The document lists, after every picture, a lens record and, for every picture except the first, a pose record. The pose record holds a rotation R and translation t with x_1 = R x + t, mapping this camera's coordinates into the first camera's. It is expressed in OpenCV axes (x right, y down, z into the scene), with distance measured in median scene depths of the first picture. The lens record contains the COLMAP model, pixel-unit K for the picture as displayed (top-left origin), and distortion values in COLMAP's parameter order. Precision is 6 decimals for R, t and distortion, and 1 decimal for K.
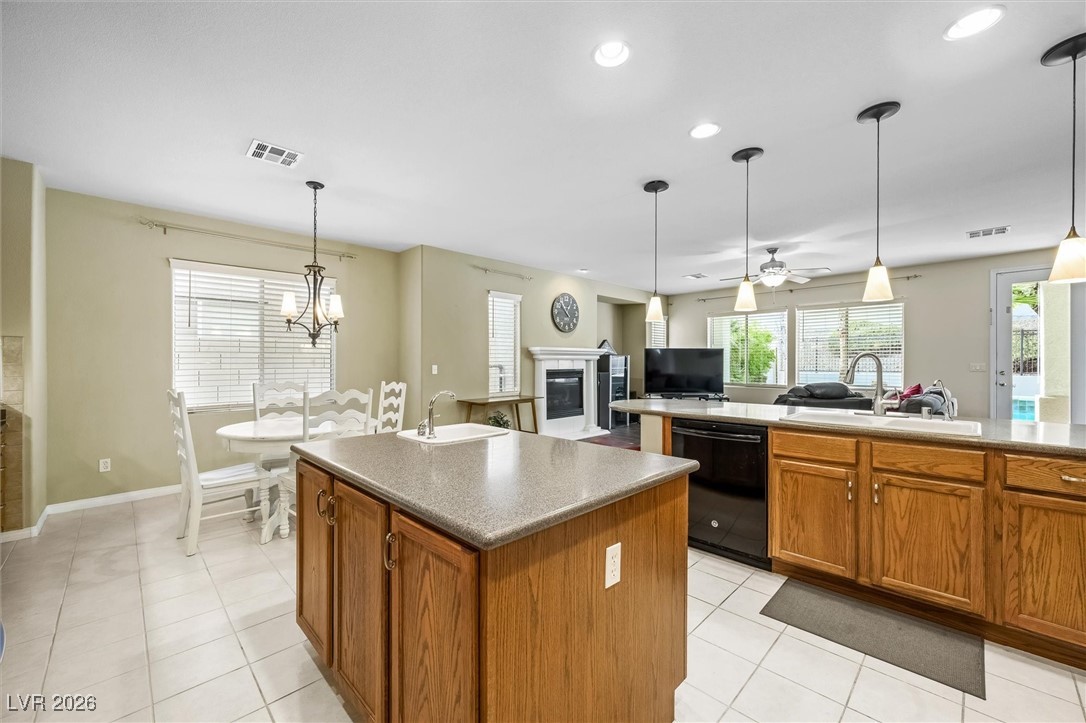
lens RADIAL K [[430.5, 0, 545.1], [0, 430.5, 363.3], [0, 0, 1]] dist [0.001657, 0.000287]
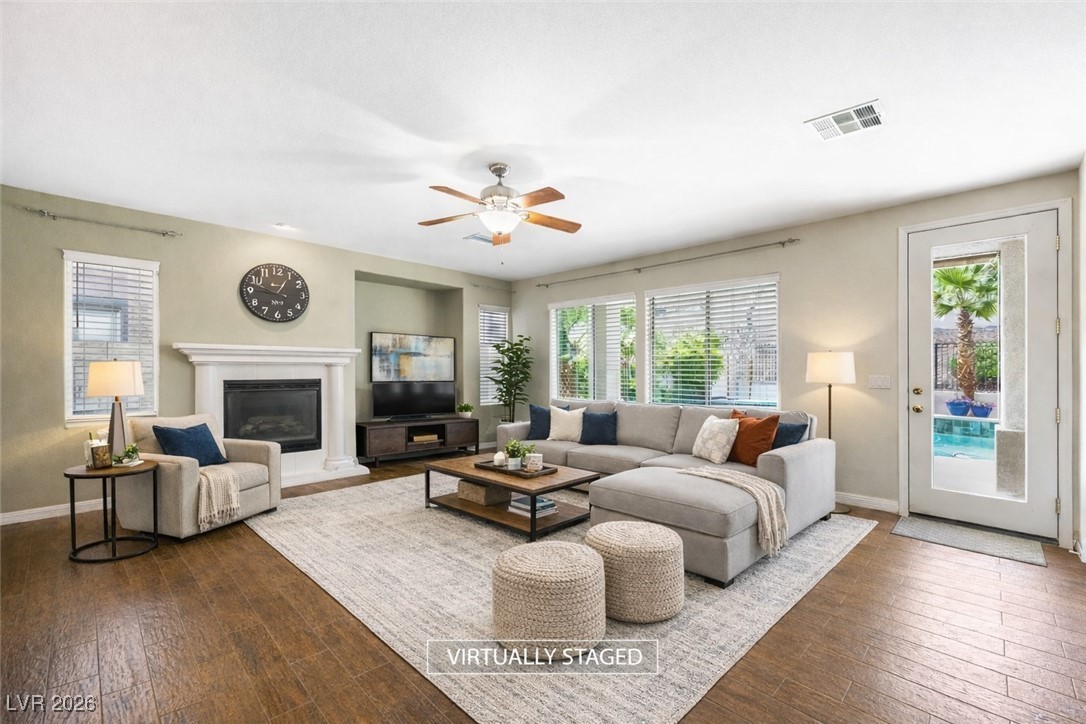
lens RADIAL K [[430.5, 0, 541.0], [0, 430.5, 365.3], [0, 0, 1]] dist [0.001657, 0.000287]
pose [[0.999744, 0.008295, 0.021050, 0.440294], [-0.008029, 0.999887, -0.012693, -0.002515], [-0.021153, 0.012521, 0.999698, 0.338673]]
